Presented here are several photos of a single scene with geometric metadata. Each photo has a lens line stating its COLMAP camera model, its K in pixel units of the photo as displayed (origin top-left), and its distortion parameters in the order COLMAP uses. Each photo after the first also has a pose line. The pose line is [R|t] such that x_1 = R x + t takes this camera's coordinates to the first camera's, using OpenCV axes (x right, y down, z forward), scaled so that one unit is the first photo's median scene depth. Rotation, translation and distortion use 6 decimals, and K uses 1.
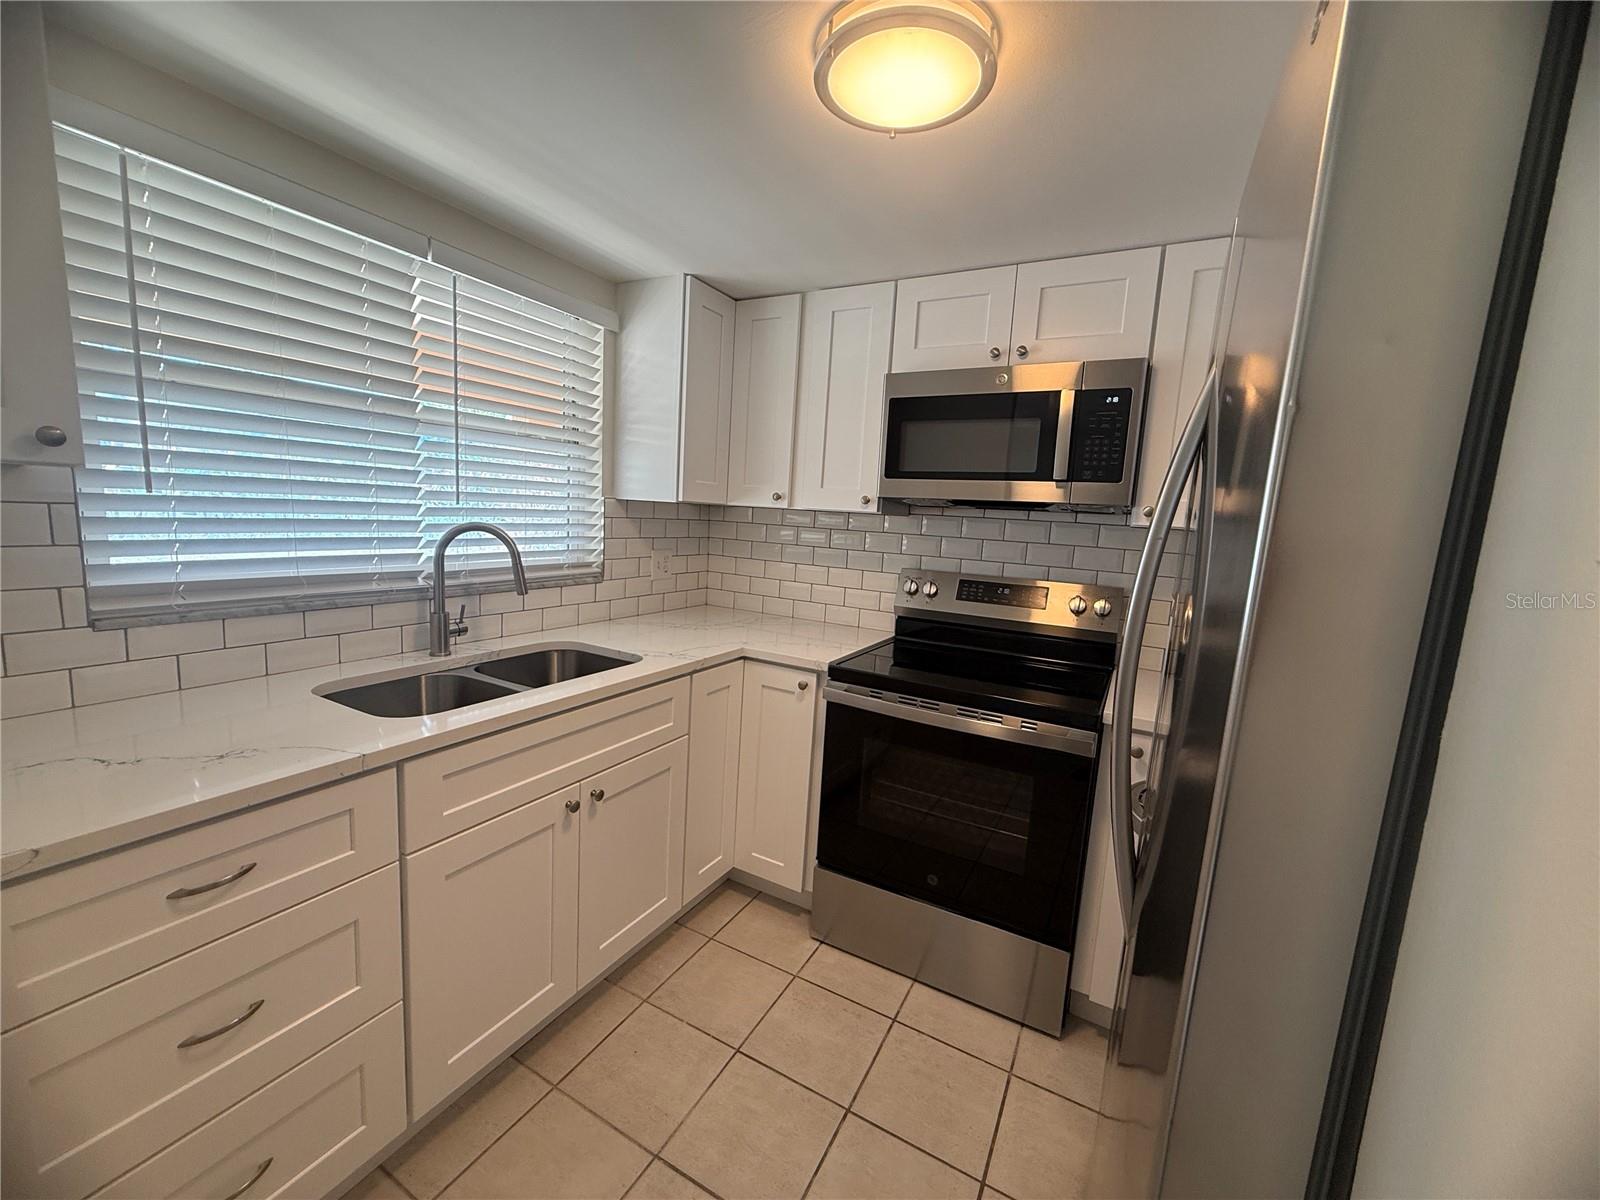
lens RADIAL K [[636.0, 0, 798.1], [0, 636.0, 600.3], [0, 0, 1]] dist [0.003266, 0.000125]
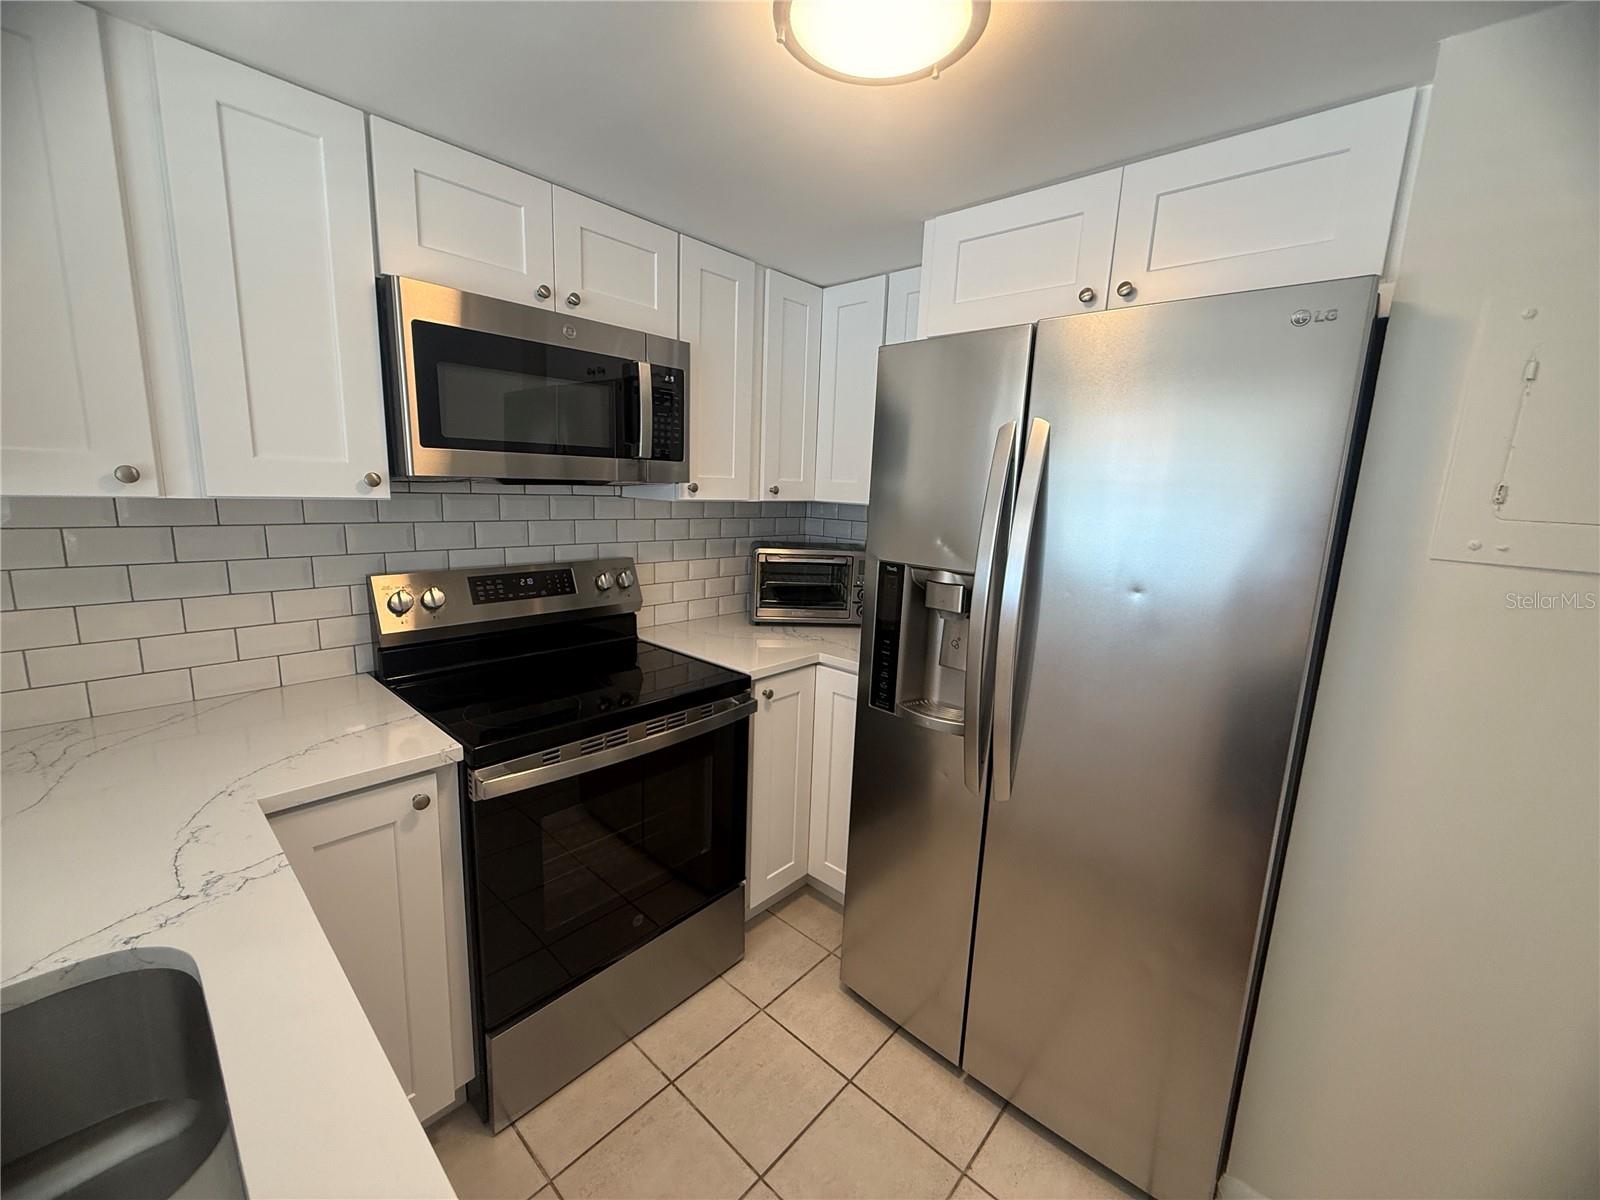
lens RADIAL K [[636.0, 0, 801.0], [0, 636.0, 599.6], [0, 0, 1]] dist [0.003266, 0.000125]
pose [[0.230687, -0.219416, 0.947966, -0.424623], [0.109260, 0.973923, 0.198836, -0.128548], [-0.966874, 0.057706, 0.248645, 0.482204]]
